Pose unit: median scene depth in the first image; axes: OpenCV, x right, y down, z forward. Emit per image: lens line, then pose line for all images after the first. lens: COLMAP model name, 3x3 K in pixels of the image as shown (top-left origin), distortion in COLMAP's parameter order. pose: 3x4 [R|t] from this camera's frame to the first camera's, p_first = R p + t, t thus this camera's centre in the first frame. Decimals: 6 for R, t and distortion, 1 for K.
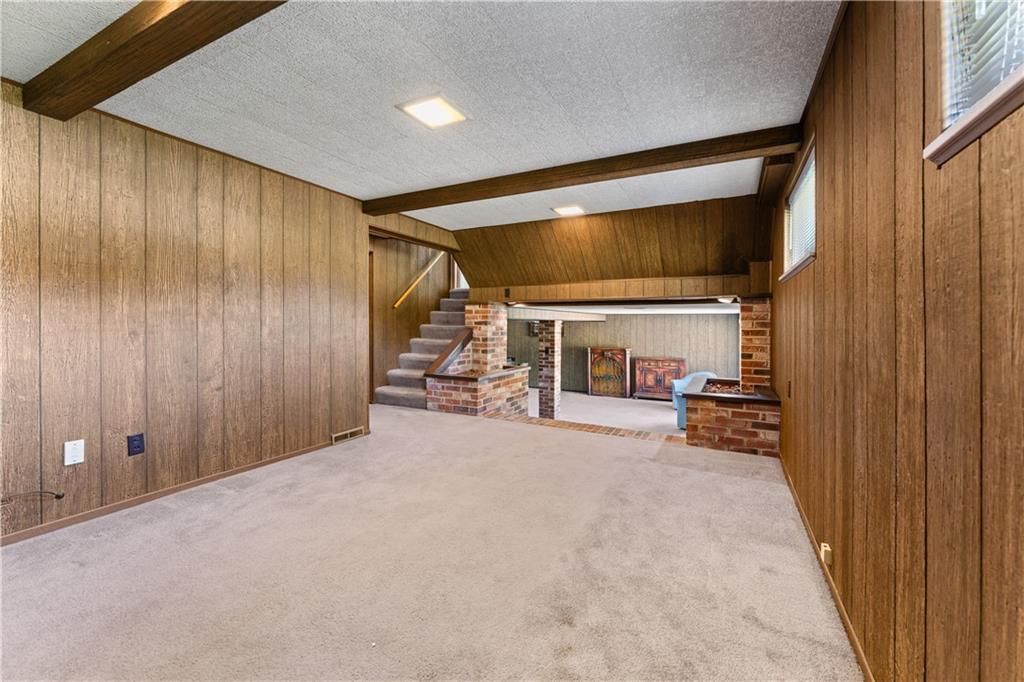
lens RADIAL K [[417.3, 0, 511.9], [0, 417.3, 333.6], [0, 0, 1]] dist [0.000703, 0.000035]
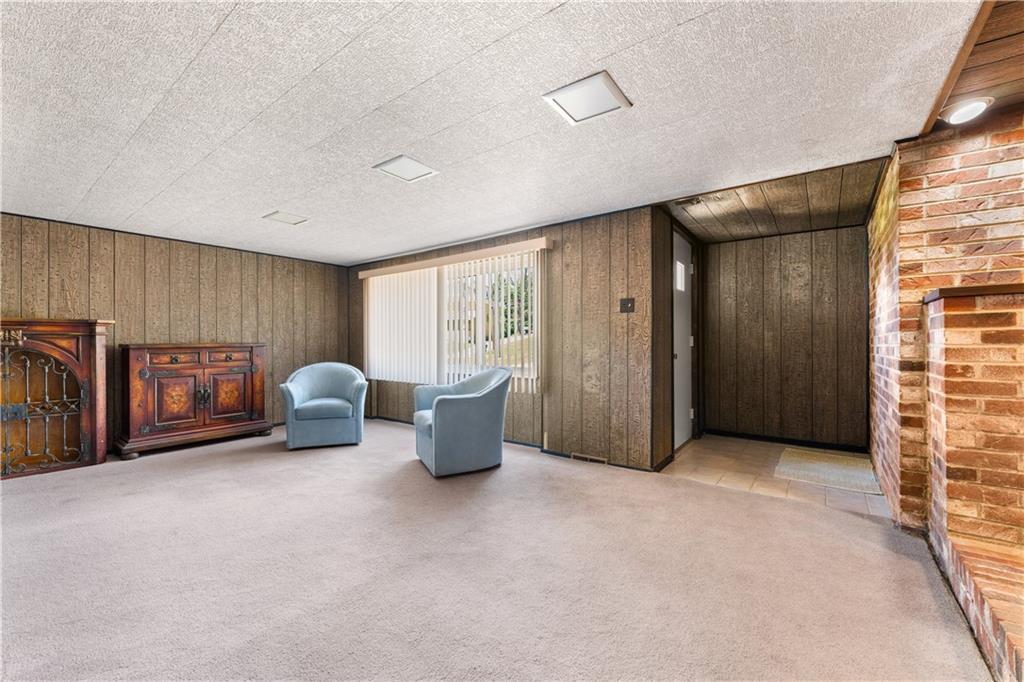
lens RADIAL K [[417.3, 0, 512.5], [0, 417.3, 338.8], [0, 0, 1]] dist [0.000703, 0.000035]
pose [[0.166634, 0.002163, 0.986016, -0.010399], [0.006418, 0.999974, -0.003278, 0.056436], [-0.985998, 0.006874, 0.166616, 0.611376]]
